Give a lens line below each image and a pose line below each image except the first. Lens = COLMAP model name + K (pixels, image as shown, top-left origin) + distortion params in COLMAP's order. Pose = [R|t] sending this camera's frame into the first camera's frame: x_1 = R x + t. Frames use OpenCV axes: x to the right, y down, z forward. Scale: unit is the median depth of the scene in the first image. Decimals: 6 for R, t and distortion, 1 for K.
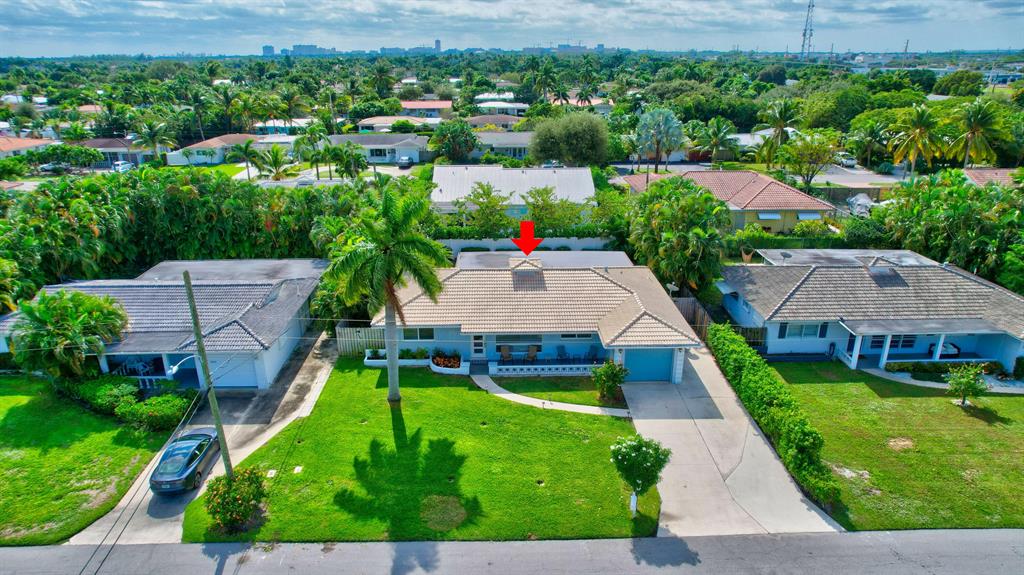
lens RADIAL K [[656.8, 0, 512.0], [0, 656.8, 287.5], [0, 0, 1]] dist [-0.097252, 0.094978]
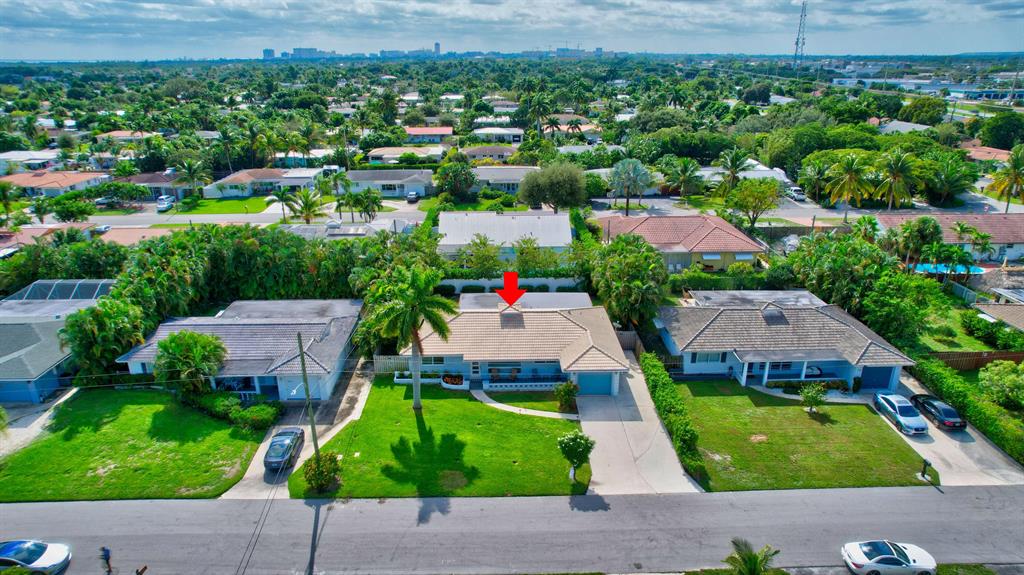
lens RADIAL K [[654.5, 0, 512.0], [0, 654.5, 287.5], [0, 0, 1]] dist [-0.080688, 0.069586]
pose [[0.999999, -0.000179, 0.001012, 0.026409], [0.000182, 0.999998, -0.002131, -0.086016], [-0.001011, 0.002132, 0.999997, -0.417573]]
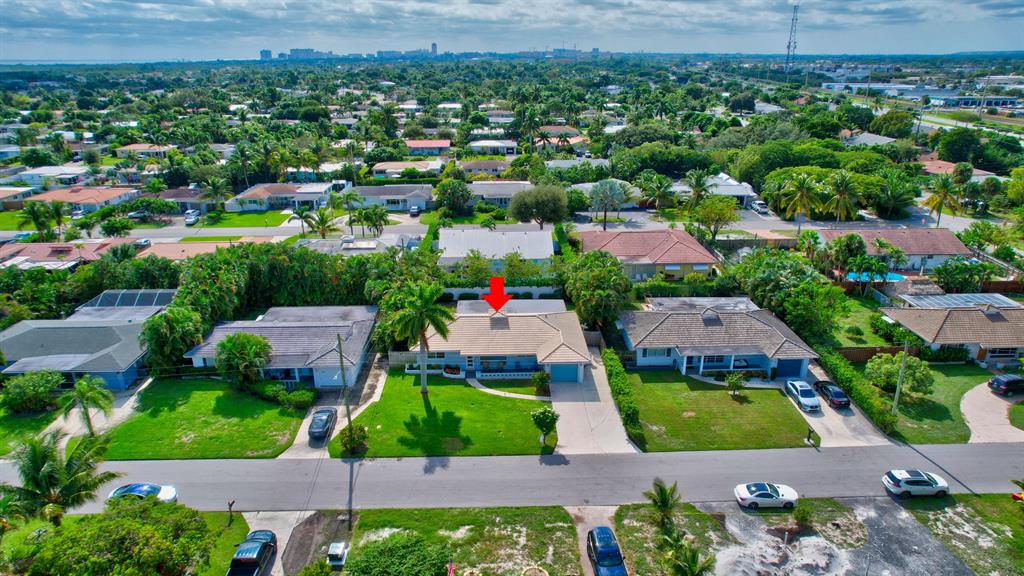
lens RADIAL K [[654.5, 0, 512.0], [0, 654.5, 288.0], [0, 0, 1]] dist [-0.080688, 0.069586]
pose [[0.999985, -0.002938, 0.004715, 0.055725], [0.002942, 0.999995, -0.000956, -0.112007], [-0.004712, 0.000970, 0.999988, -0.787290]]
